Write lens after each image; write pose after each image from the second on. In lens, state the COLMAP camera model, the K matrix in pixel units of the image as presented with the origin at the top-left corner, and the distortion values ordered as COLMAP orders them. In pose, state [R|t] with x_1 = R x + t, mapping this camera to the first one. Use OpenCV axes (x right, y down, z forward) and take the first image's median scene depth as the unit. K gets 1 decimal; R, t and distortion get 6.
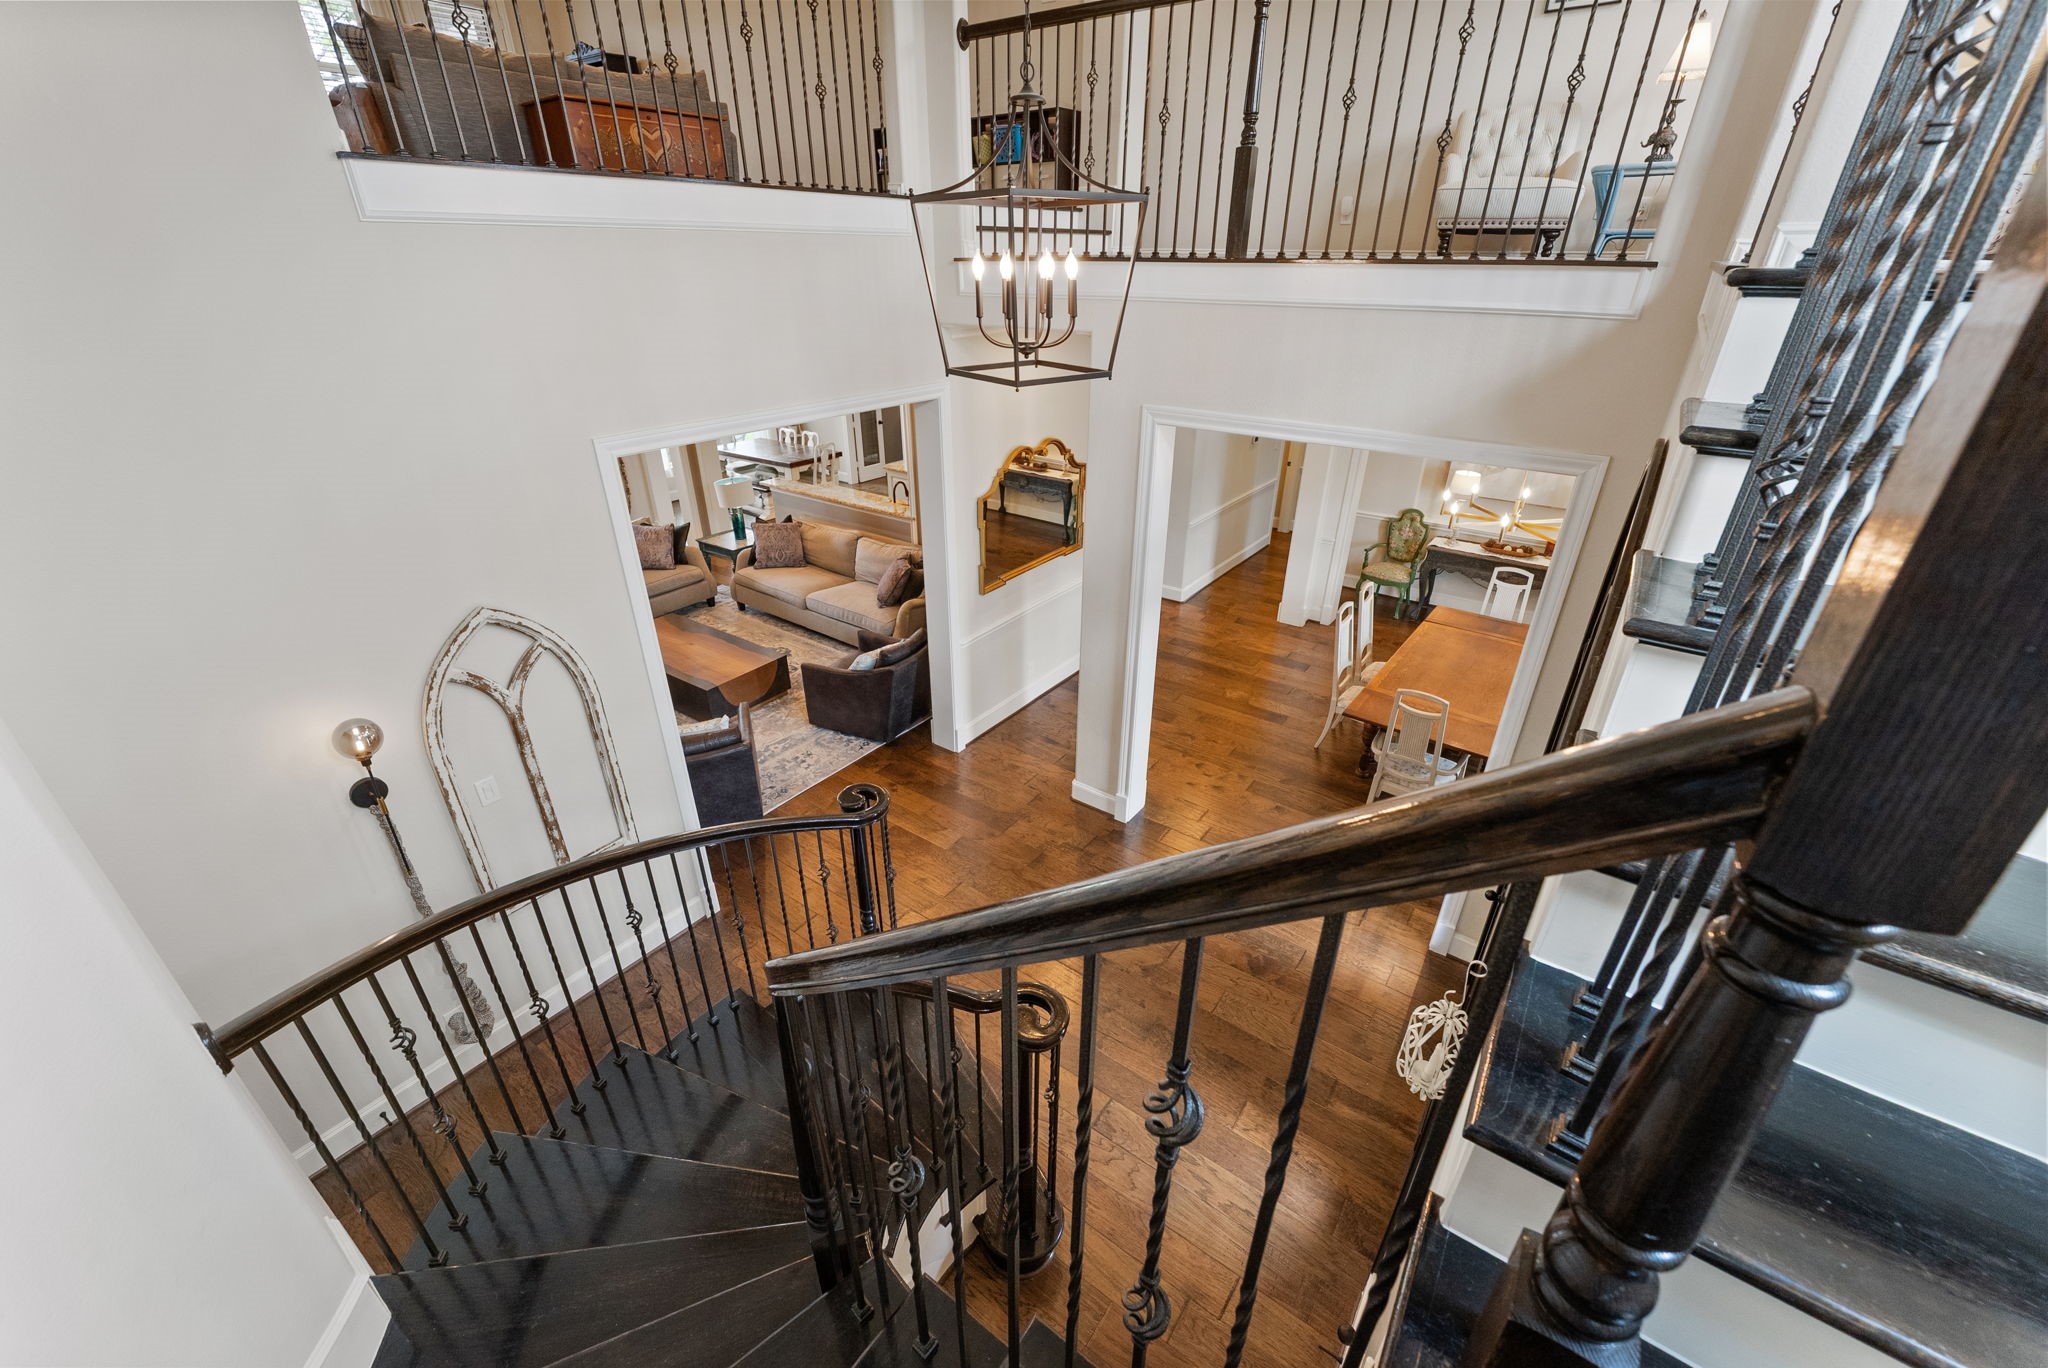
lens RADIAL K [[823.9, 0, 1029.5], [0, 823.9, 687.3], [0, 0, 1]] dist [-0.001500, -0.000346]
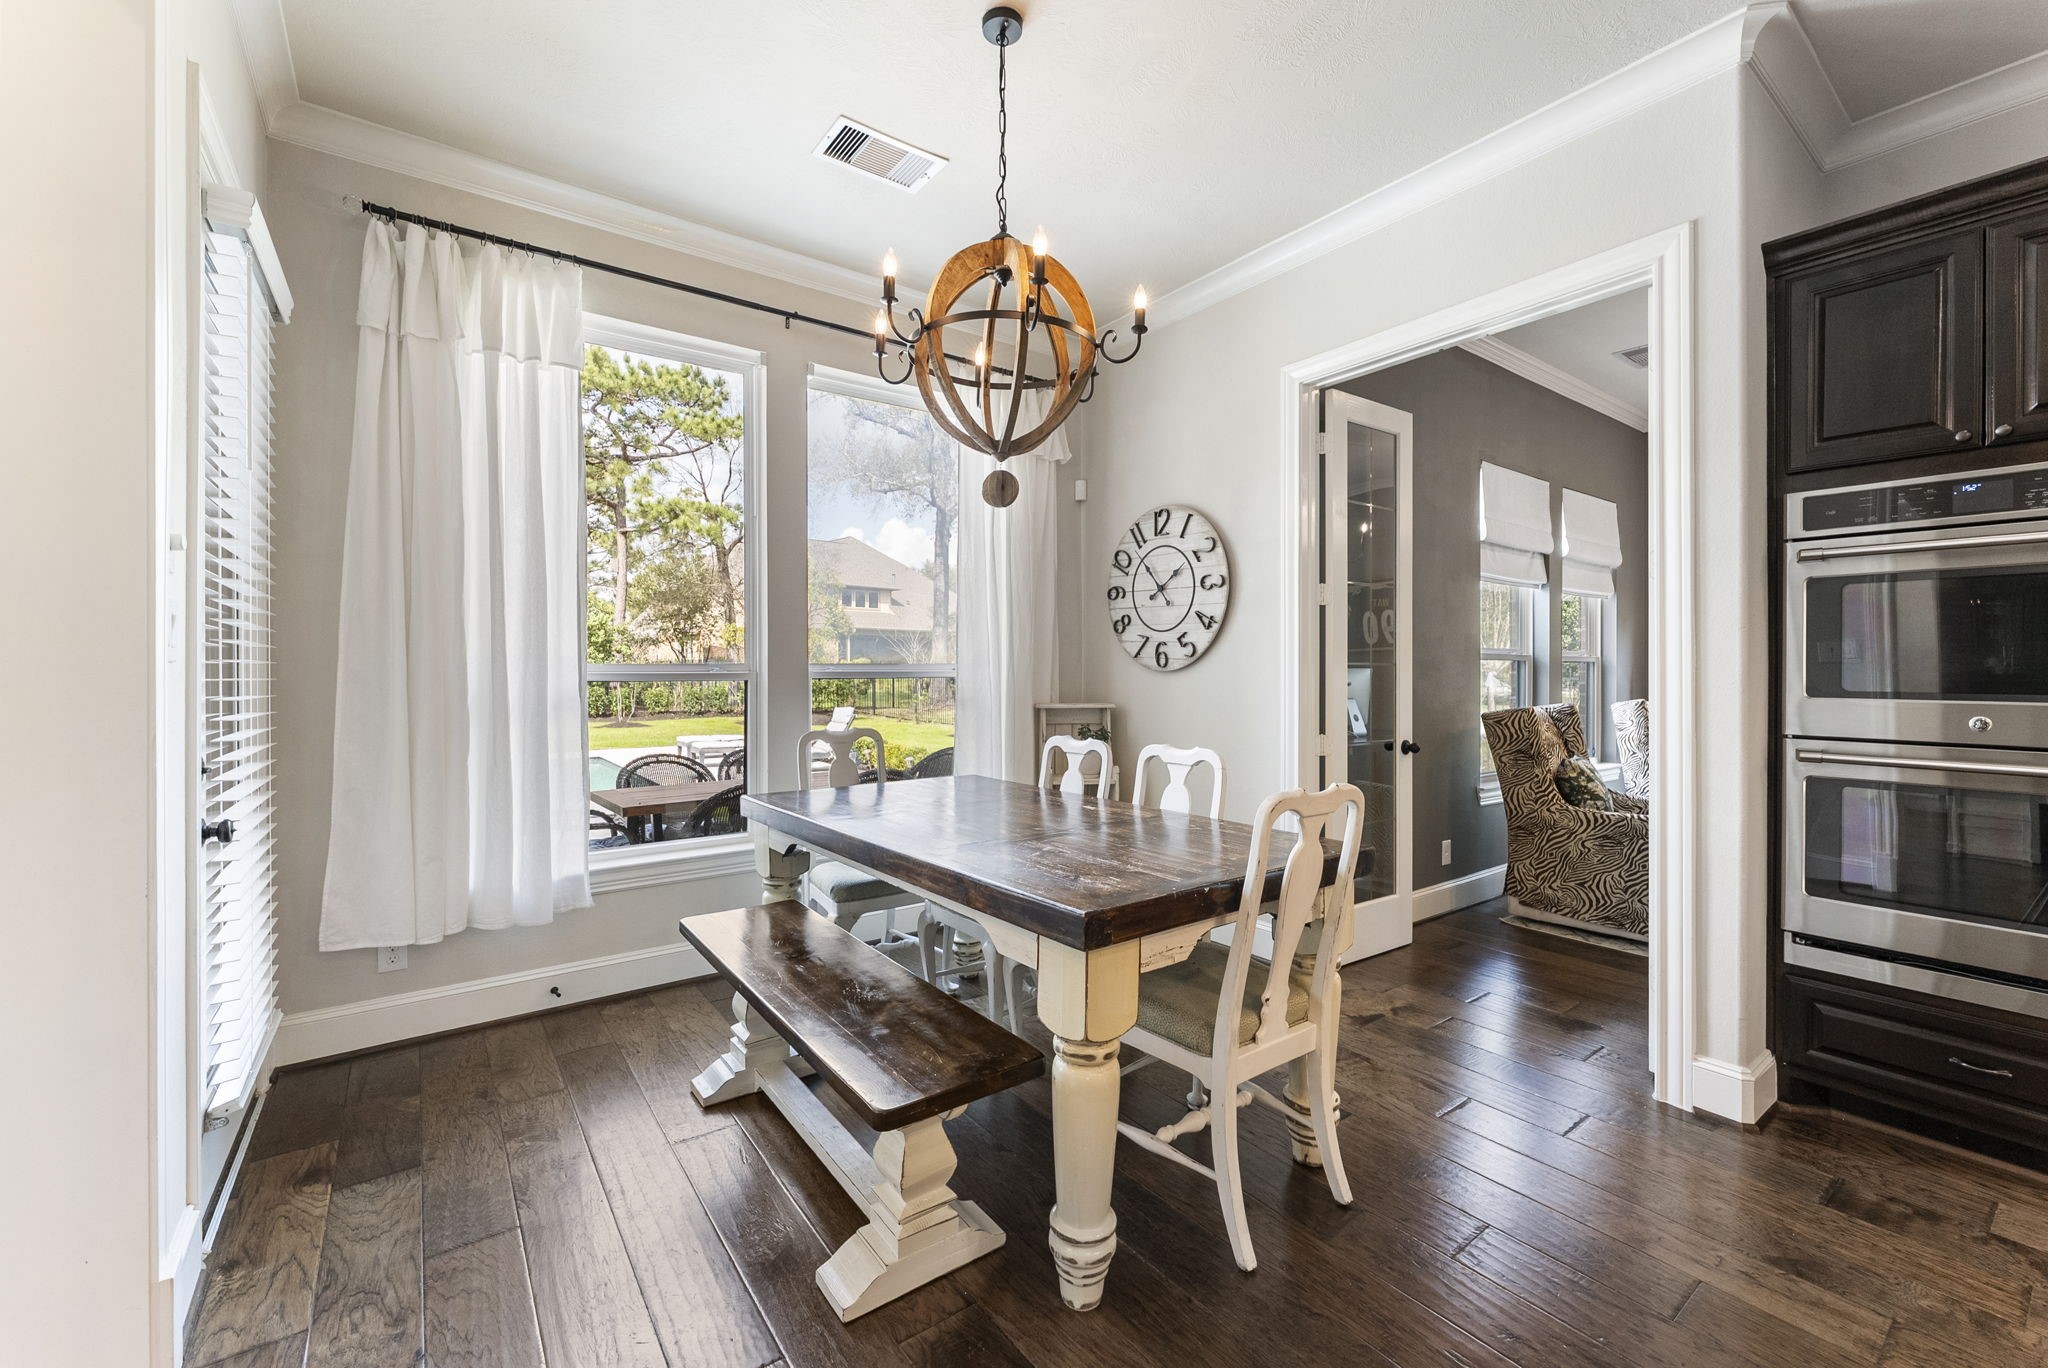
lens RADIAL K [[823.9, 0, 1029.5], [0, 823.9, 687.3], [0, 0, 1]] dist [-0.001500, -0.000346]
pose [[0.948909, -0.004530, -0.315516, -0.237390], [-0.139190, 0.891354, -0.431409, -0.227042], [0.283191, 0.453285, 0.845184, 0.805933]]
